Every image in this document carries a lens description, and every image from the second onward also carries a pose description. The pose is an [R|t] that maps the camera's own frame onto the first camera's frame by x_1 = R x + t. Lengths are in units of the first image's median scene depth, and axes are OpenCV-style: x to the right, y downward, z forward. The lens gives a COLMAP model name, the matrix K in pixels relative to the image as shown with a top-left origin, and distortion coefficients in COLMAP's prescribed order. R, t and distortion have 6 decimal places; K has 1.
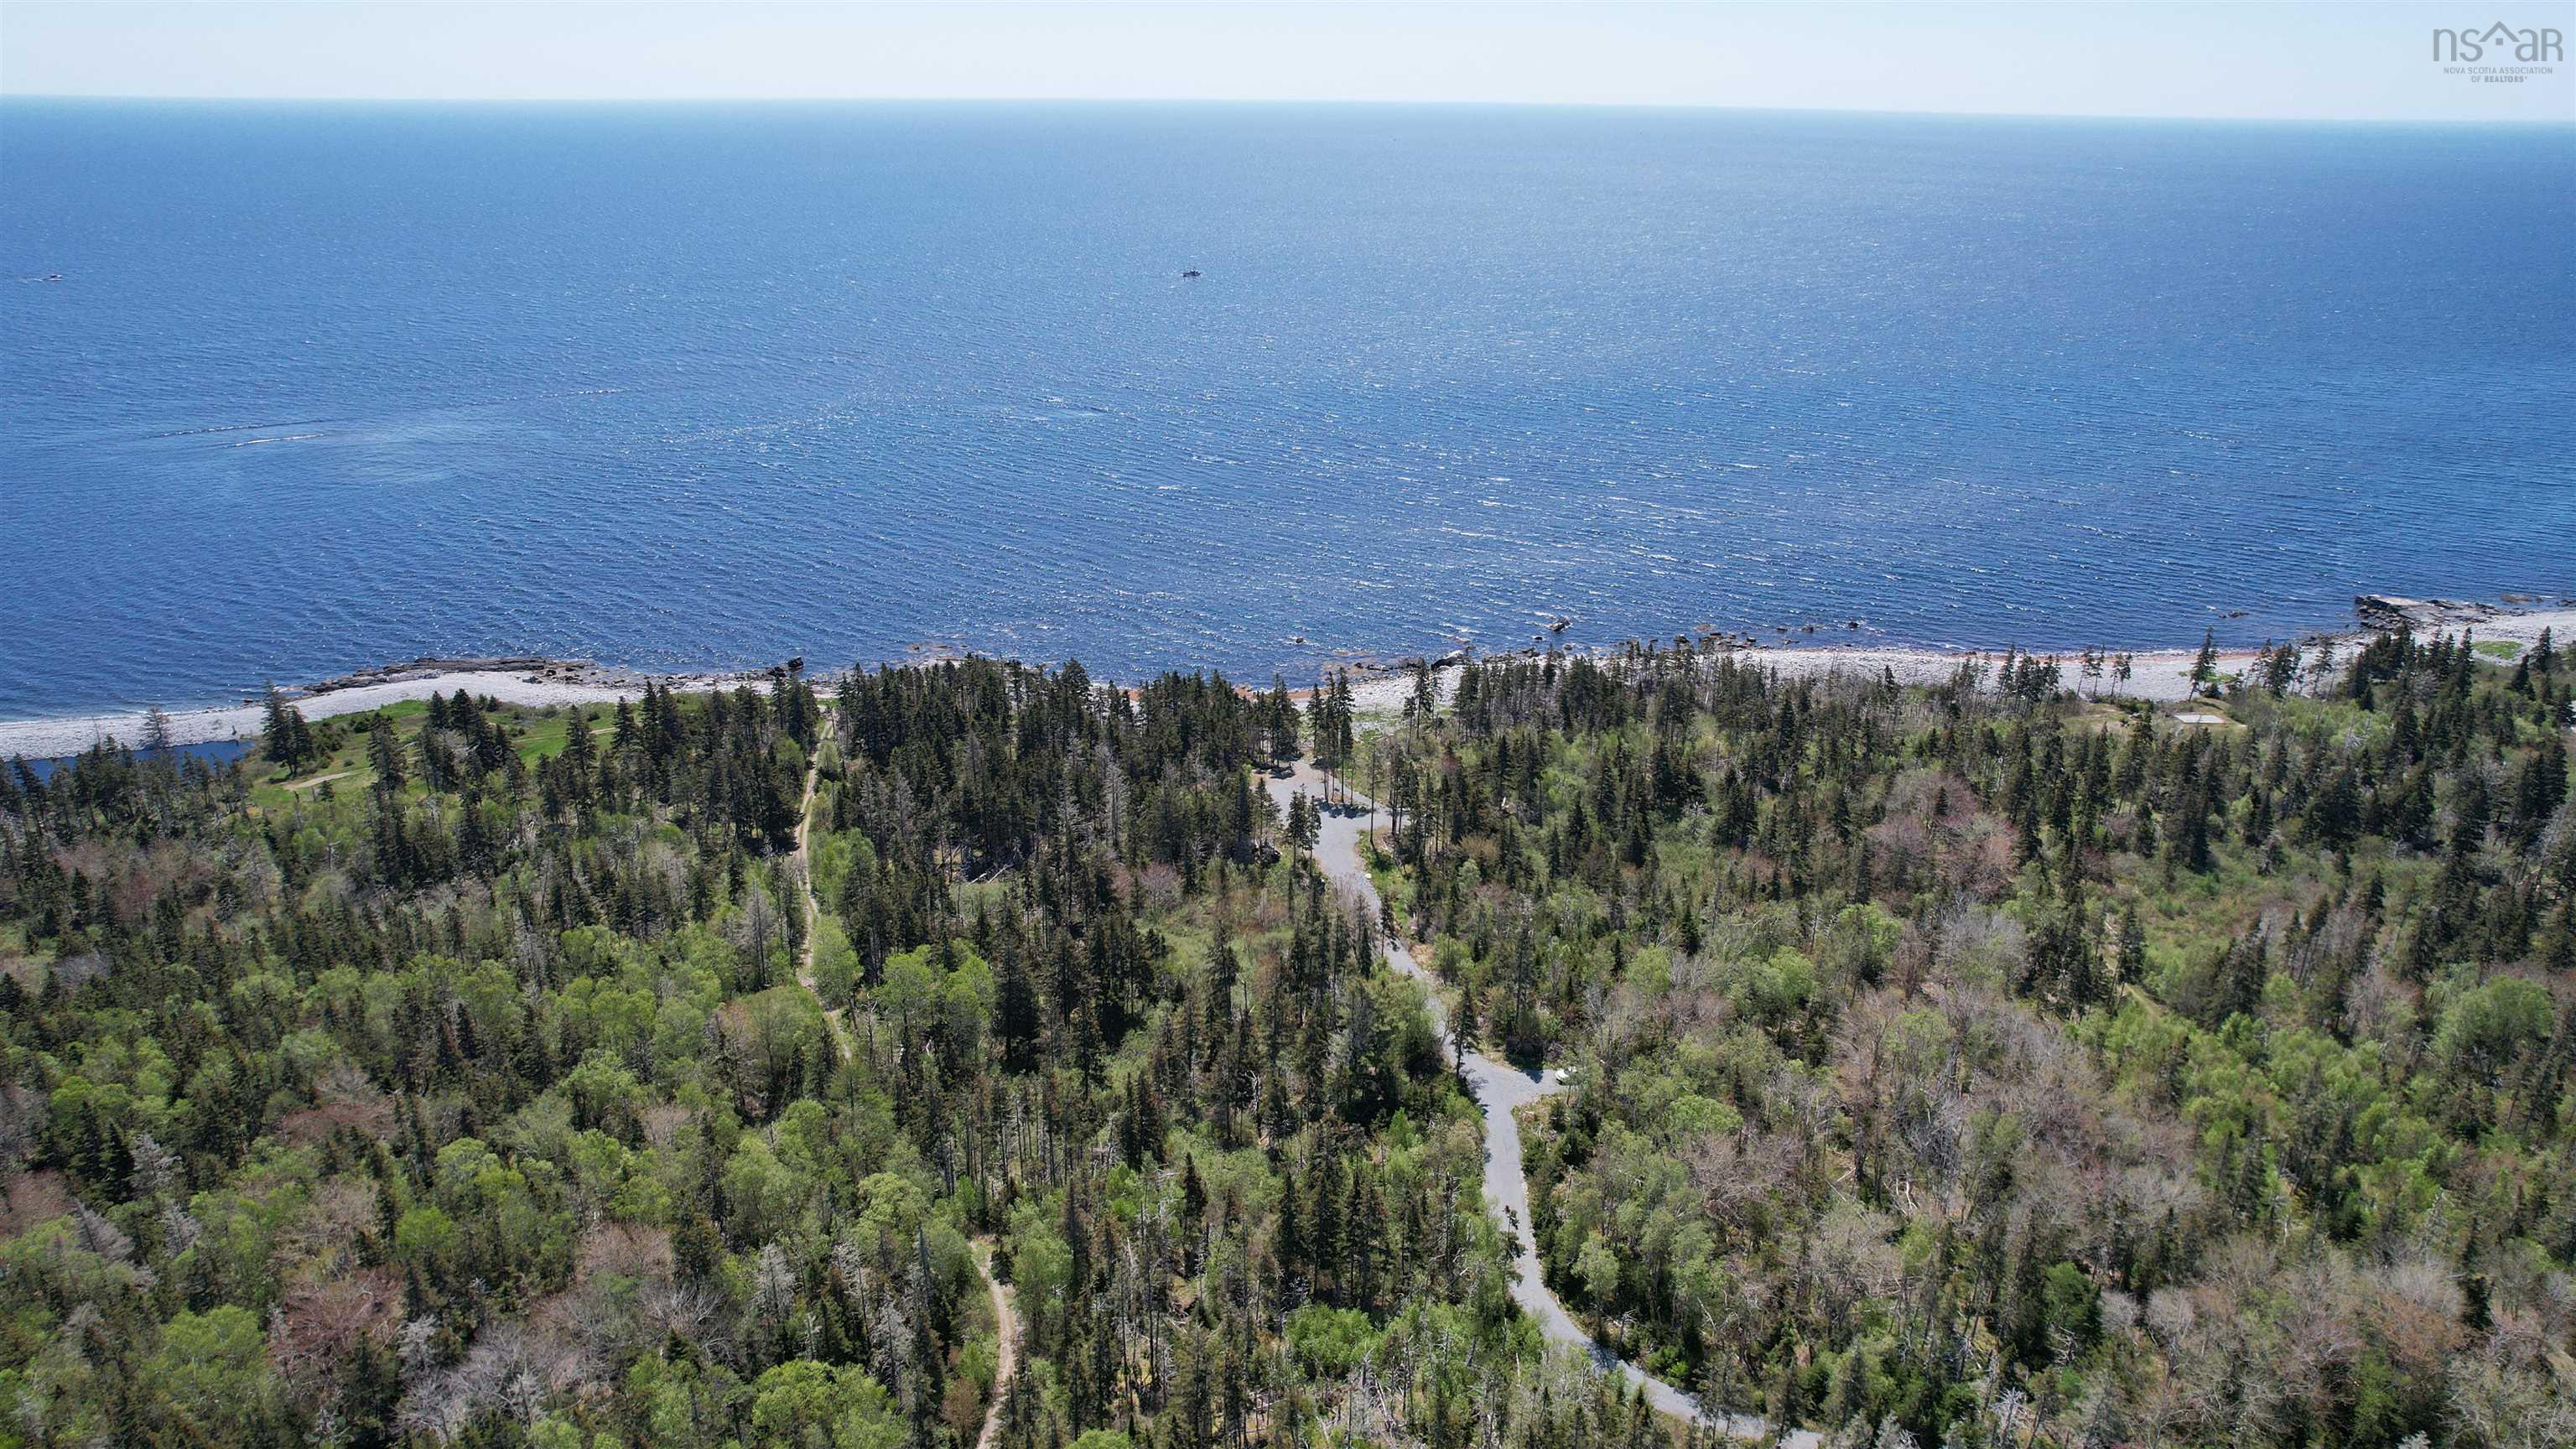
lens RADIAL K [[1638.3, 0, 1295.8], [0, 1638.3, 712.8], [0, 0, 1]] dist [-0.092293, 0.084740]
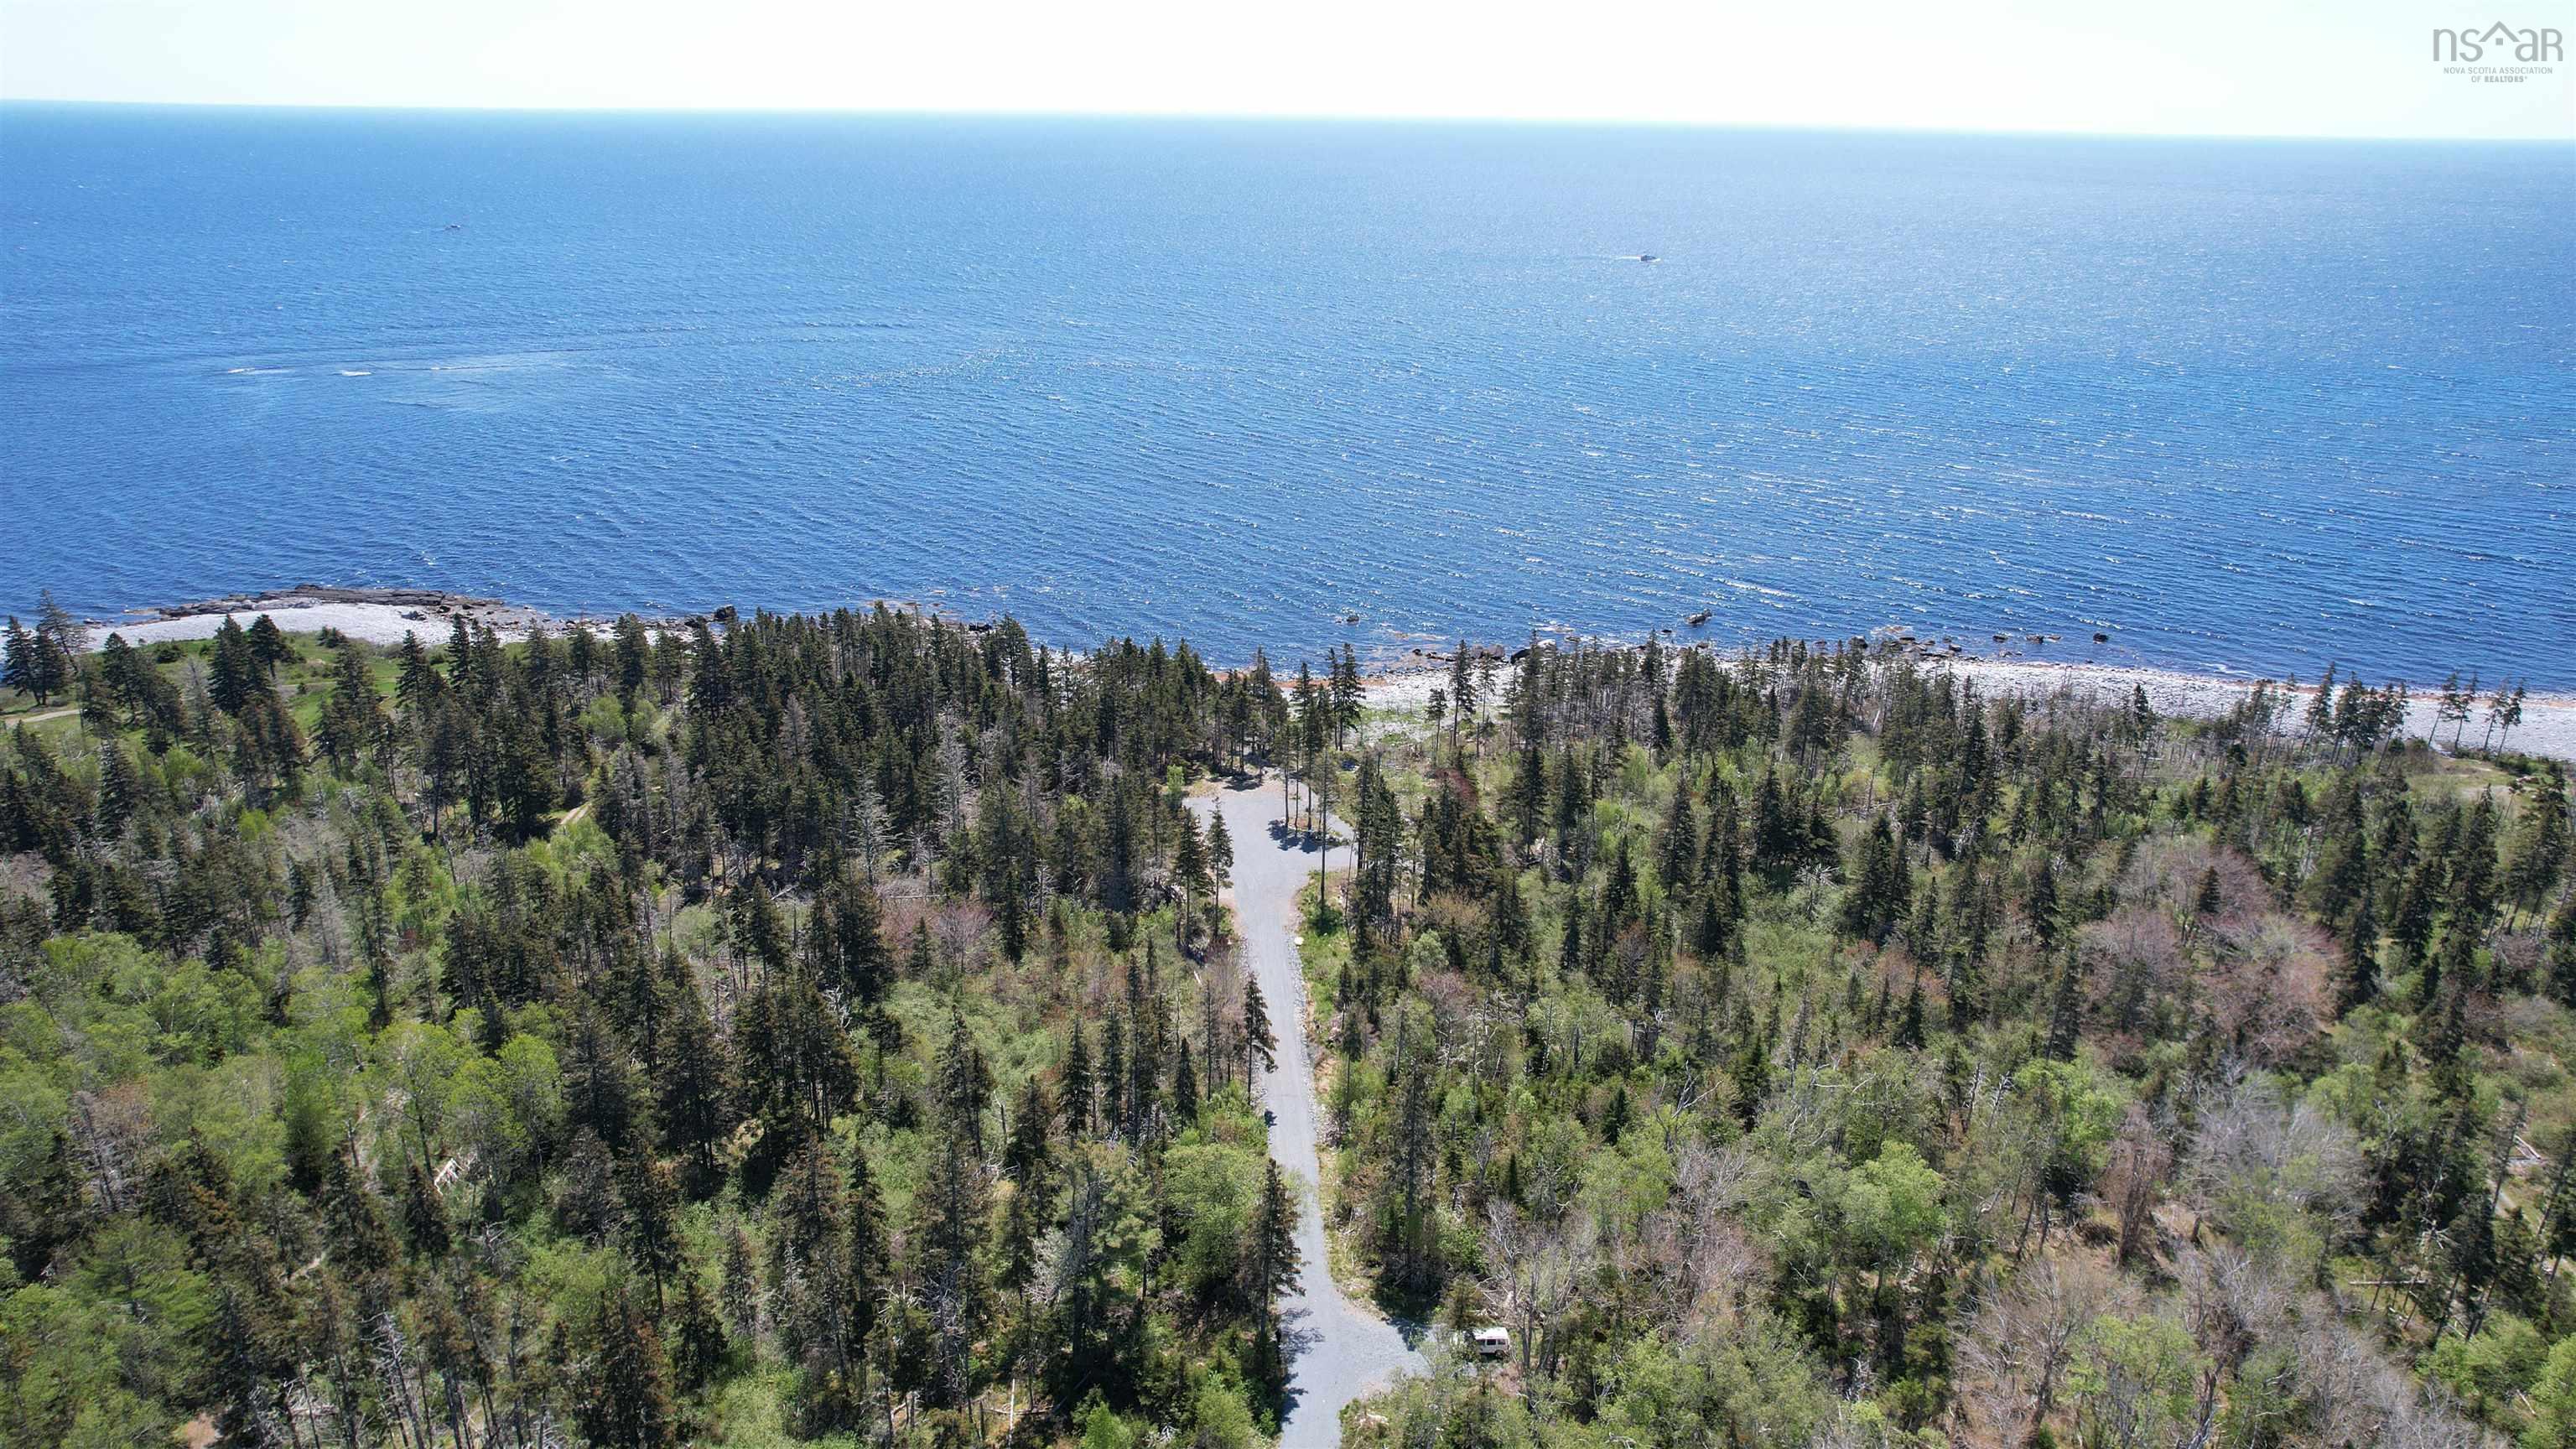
lens RADIAL K [[1638.3, 0, 1295.8], [0, 1638.3, 712.8], [0, 0, 1]] dist [-0.092293, 0.084740]
pose [[0.988268, 0.057288, -0.141579, 0.126137], [-0.058547, 0.998273, -0.004739, 0.008990], [0.141063, 0.012972, 0.989916, 0.317151]]
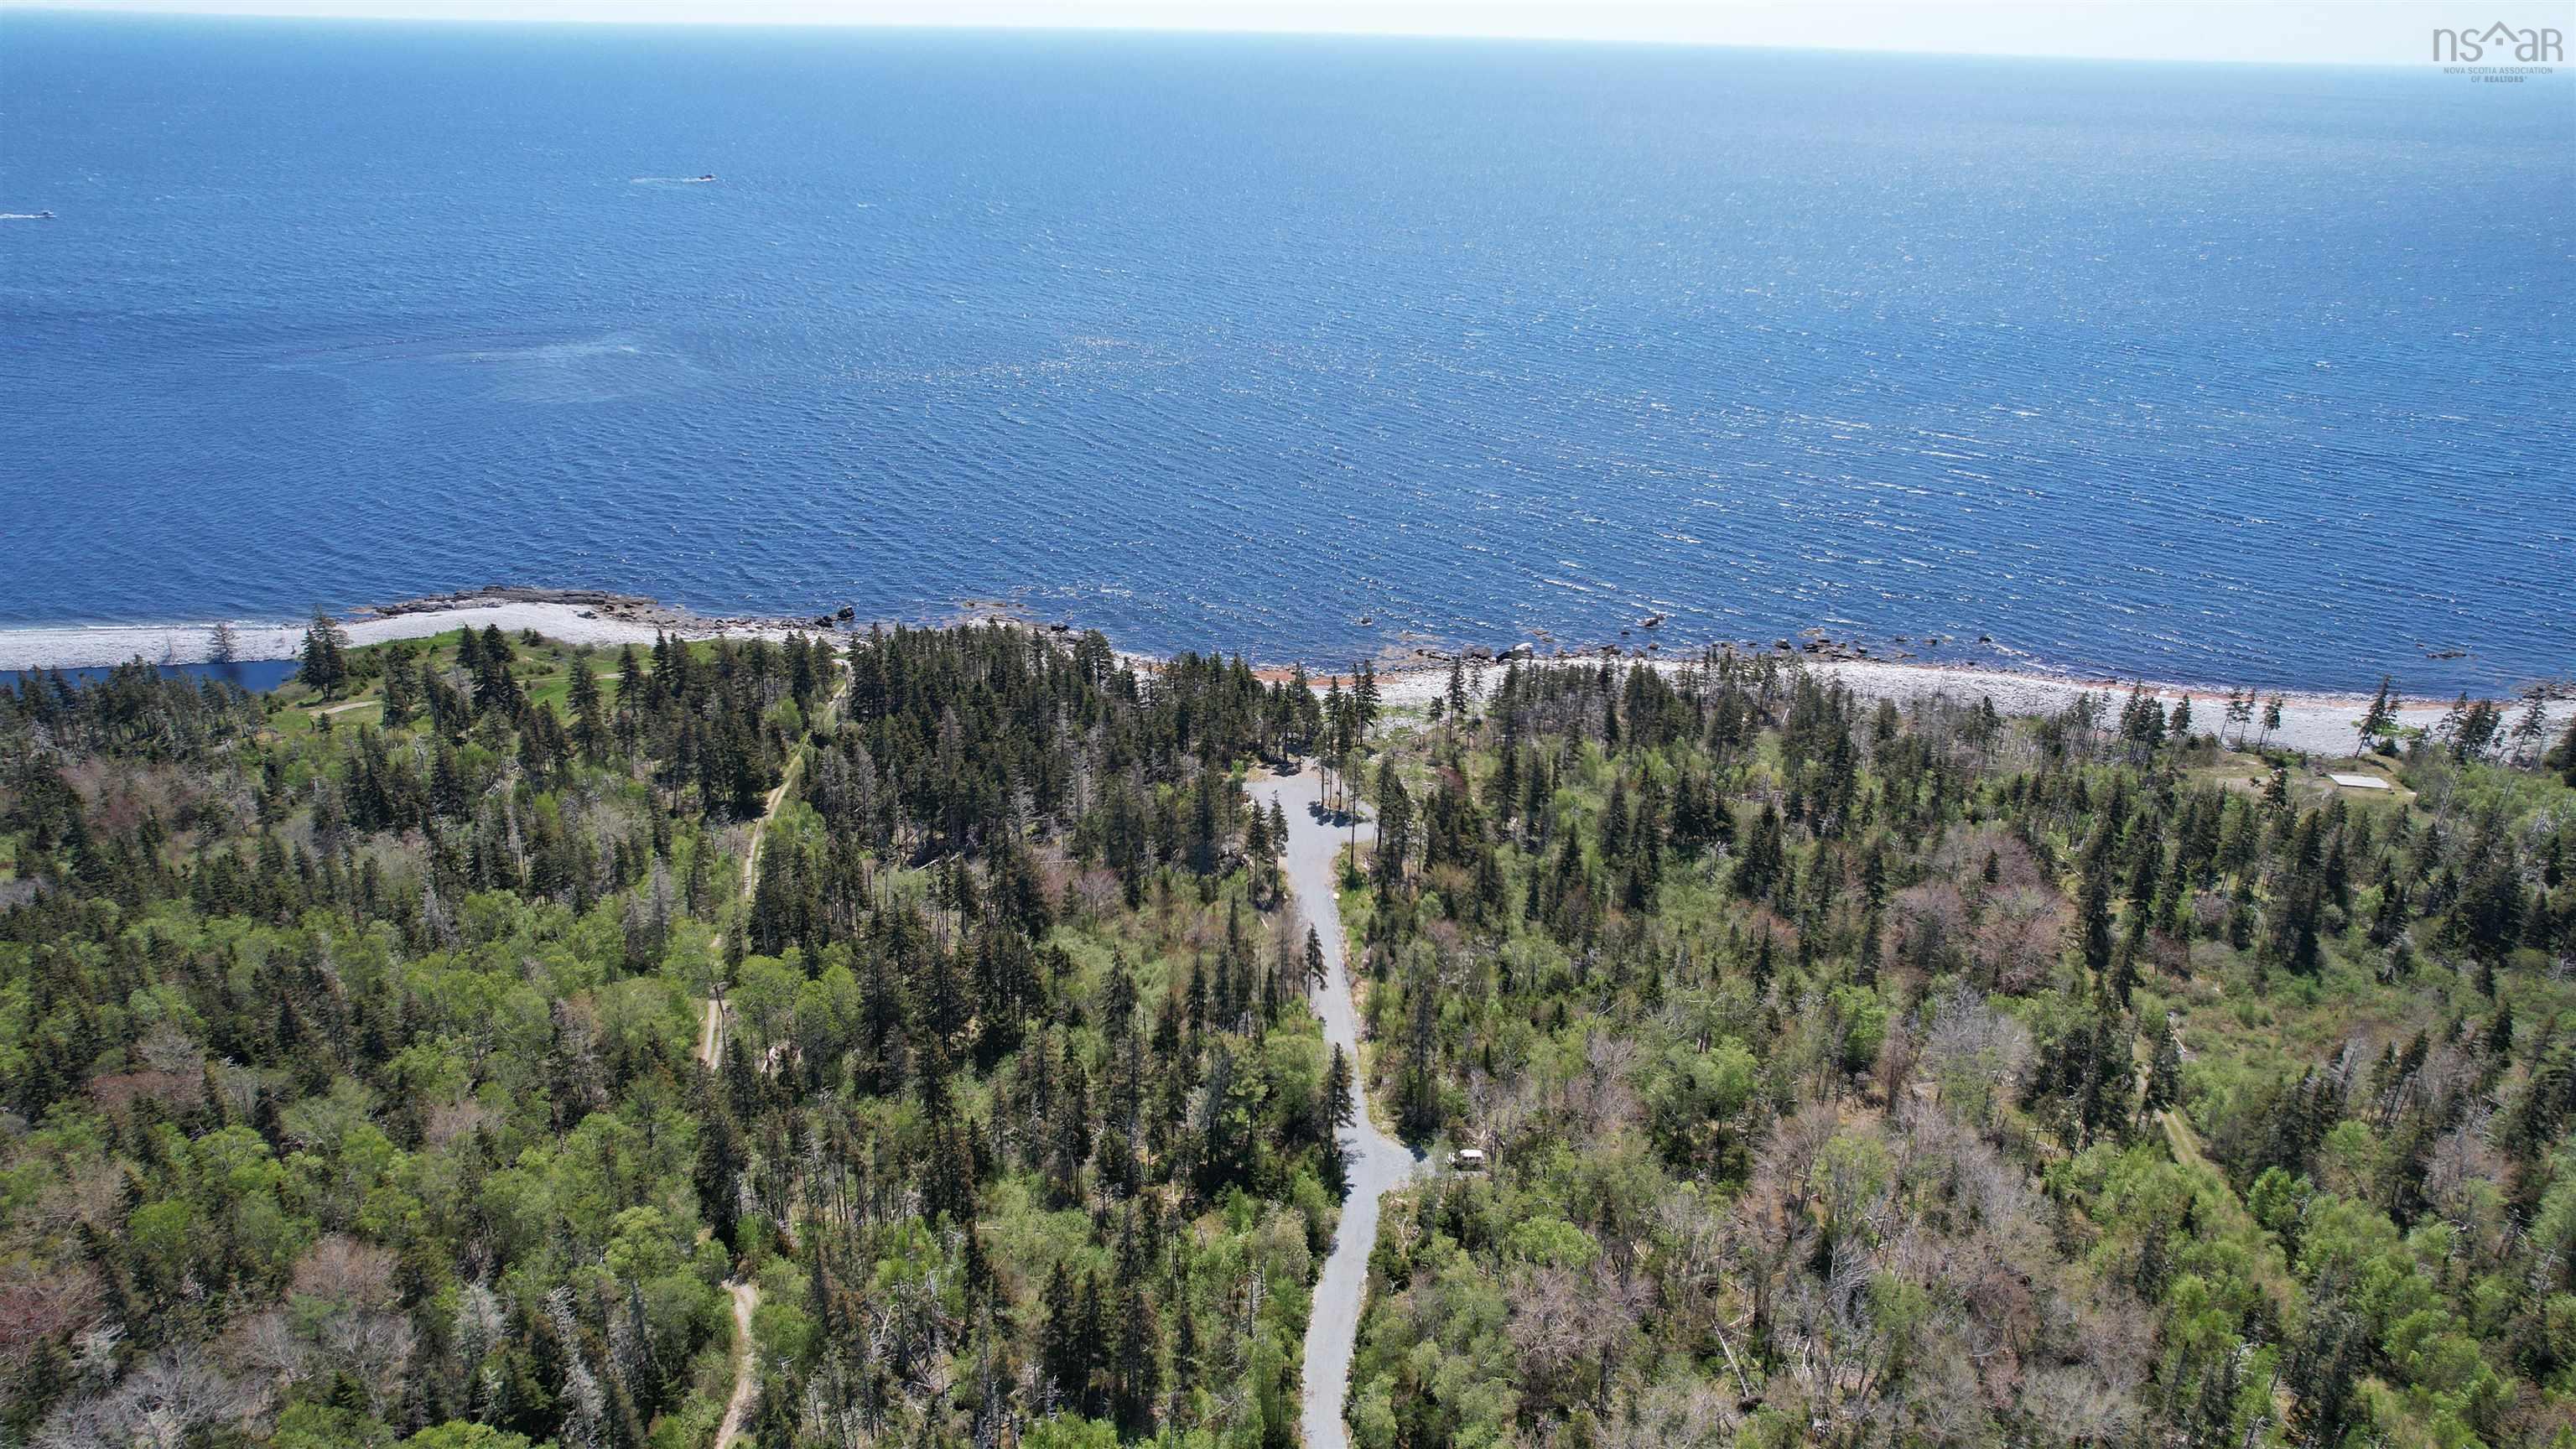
lens RADIAL K [[1638.3, 0, 1295.8], [0, 1638.3, 712.8], [0, 0, 1]] dist [-0.092293, 0.084740]
pose [[0.988578, 0.069647, -0.133651, 0.131176], [-0.064806, 0.997086, 0.040243, -0.036993], [0.136064, -0.031122, 0.990211, 0.082015]]
